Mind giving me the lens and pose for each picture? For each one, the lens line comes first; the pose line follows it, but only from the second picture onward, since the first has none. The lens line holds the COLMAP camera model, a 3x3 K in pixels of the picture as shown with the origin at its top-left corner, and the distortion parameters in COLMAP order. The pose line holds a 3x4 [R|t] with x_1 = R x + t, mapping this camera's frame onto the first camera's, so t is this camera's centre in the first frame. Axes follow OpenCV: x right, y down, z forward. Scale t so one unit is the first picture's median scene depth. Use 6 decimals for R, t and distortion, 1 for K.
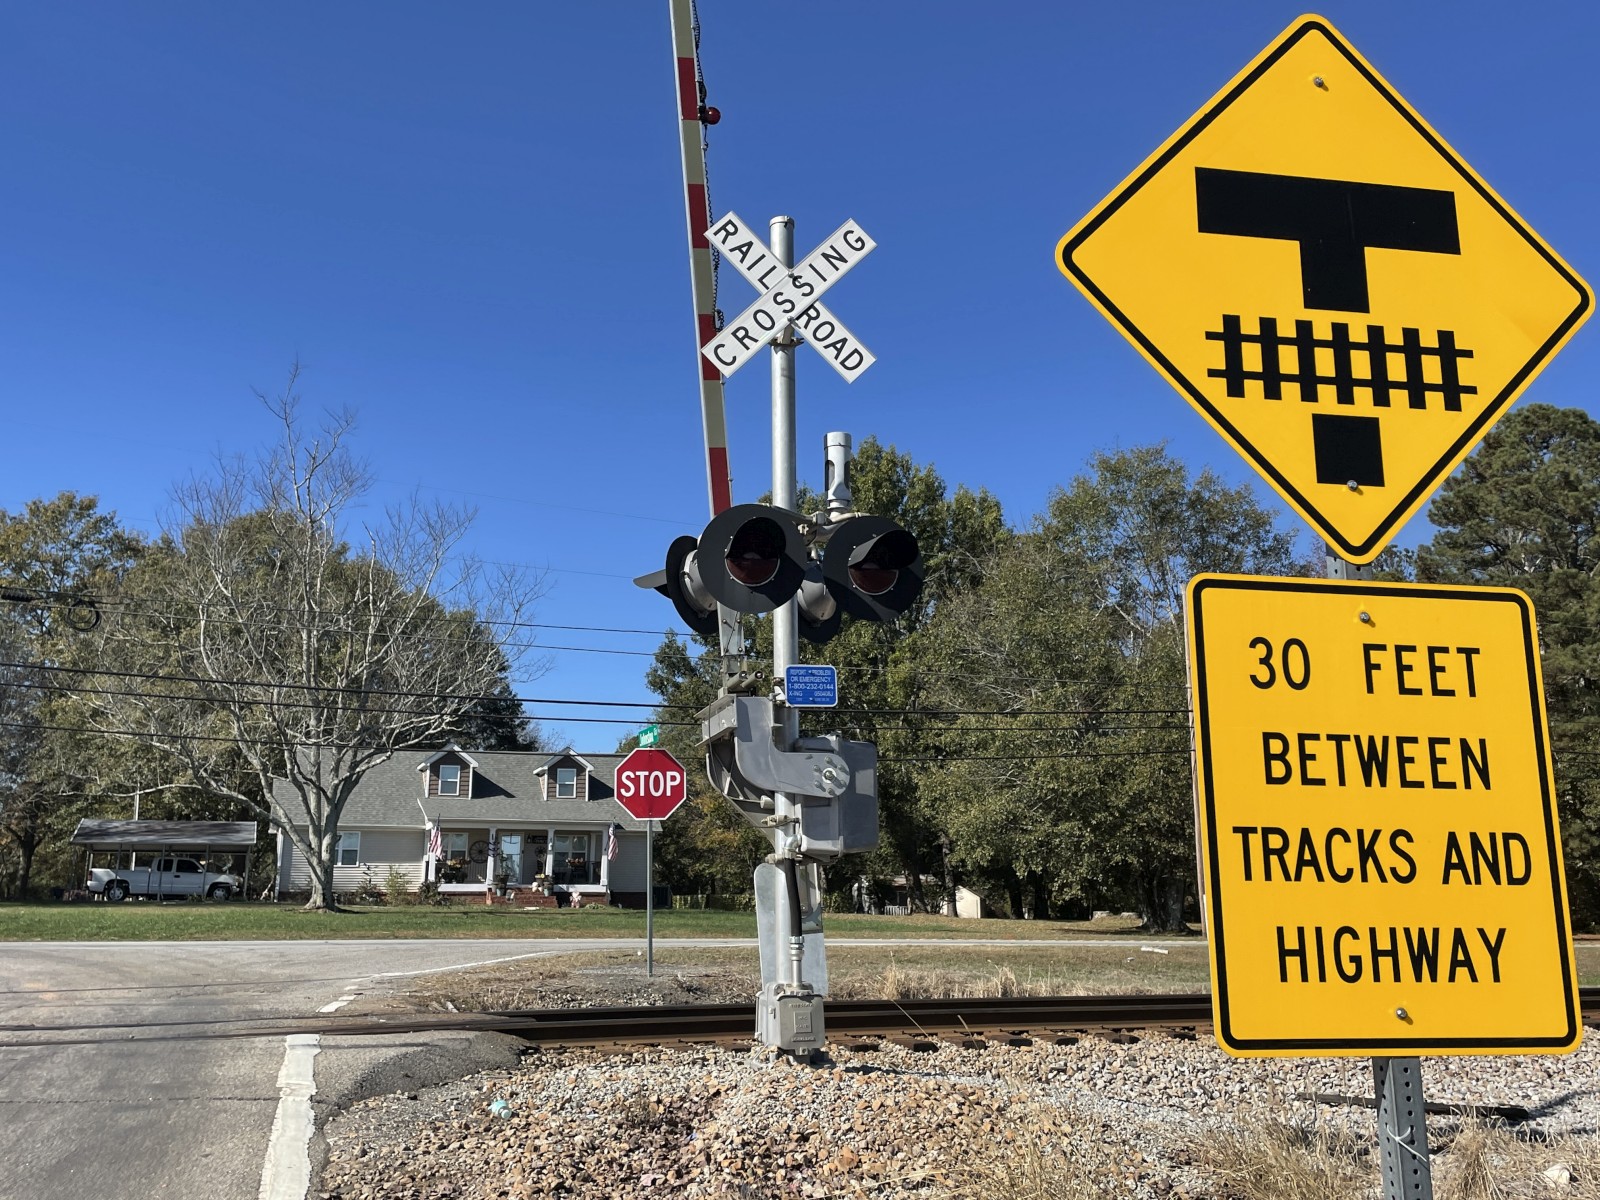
lens RADIAL K [[1453.8, 0, 822.3], [0, 1453.8, 573.3], [0, 0, 1]] dist [0.040647, 0.000000]
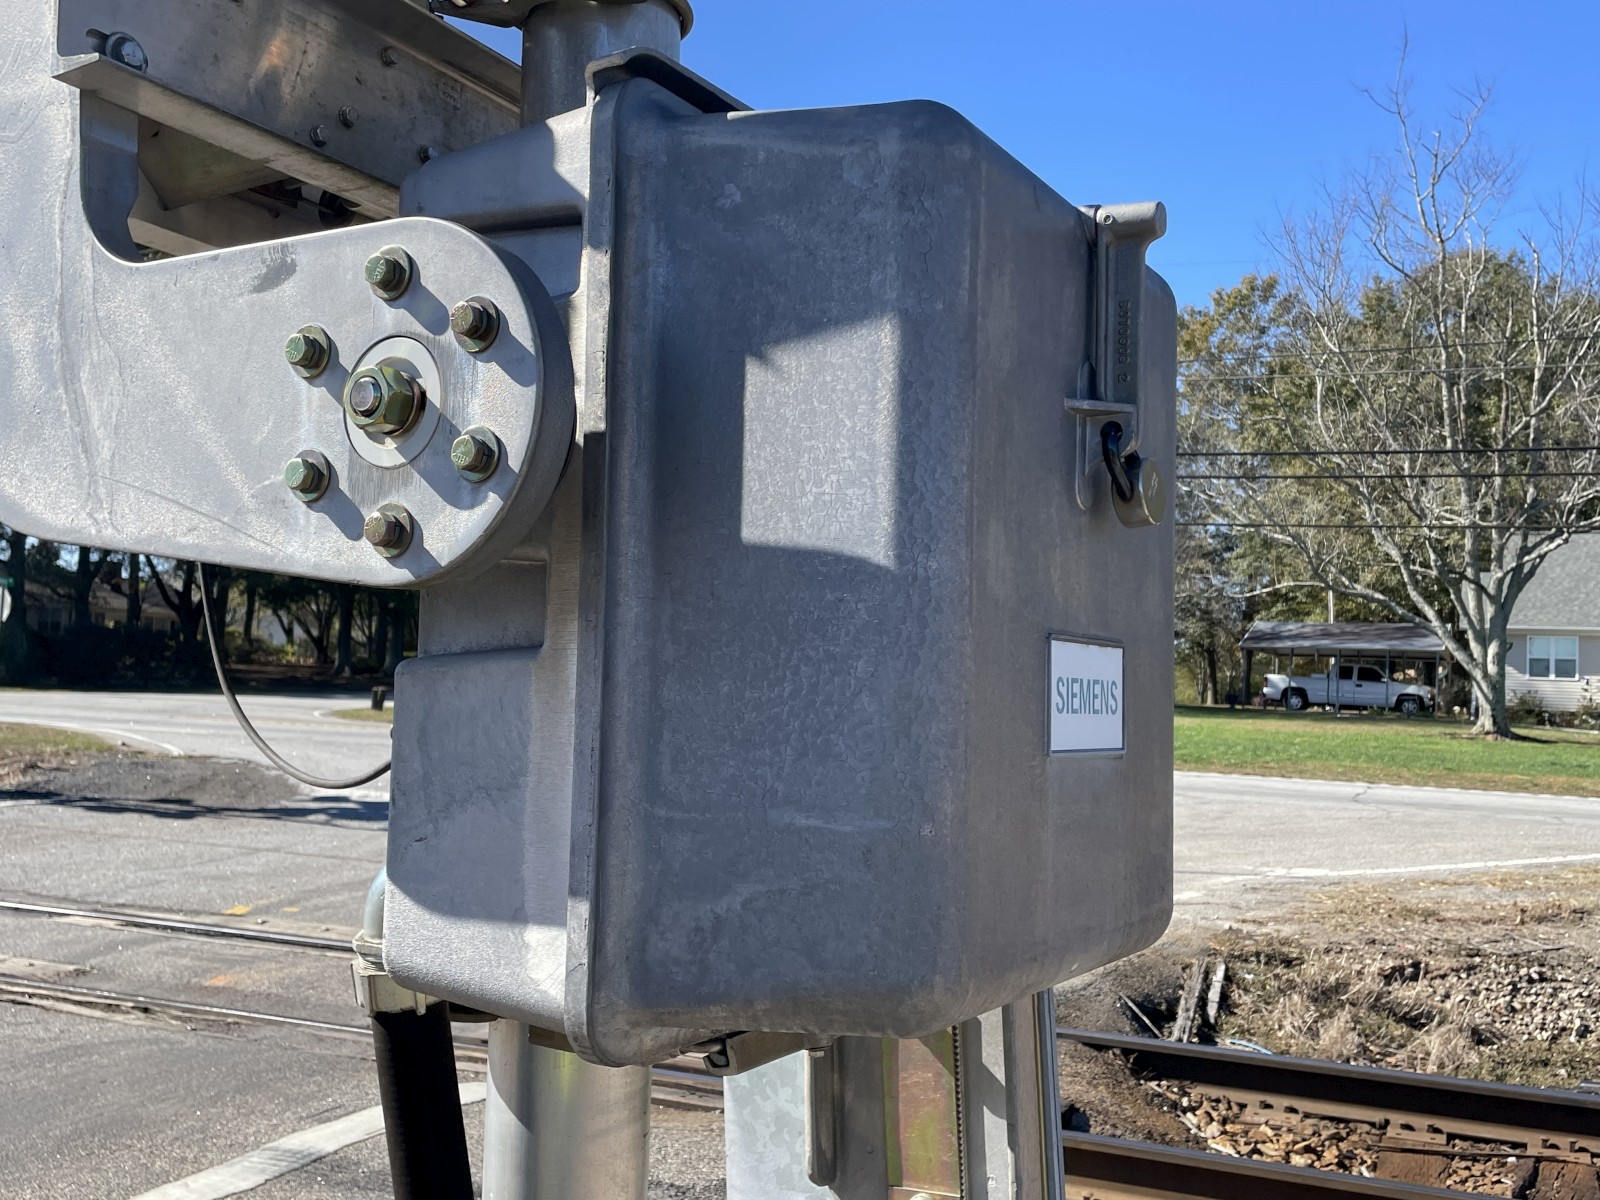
lens RADIAL K [[1529.2, 0, 791.0], [0, 1529.2, 596.7], [0, 0, 1]] dist [0.042609, 0.000000]
pose [[0.667599, -0.017684, -0.744311, 0.019943], [0.130367, 0.987049, 0.093479, 0.024423], [0.733019, -0.159440, 0.661258, 0.155295]]
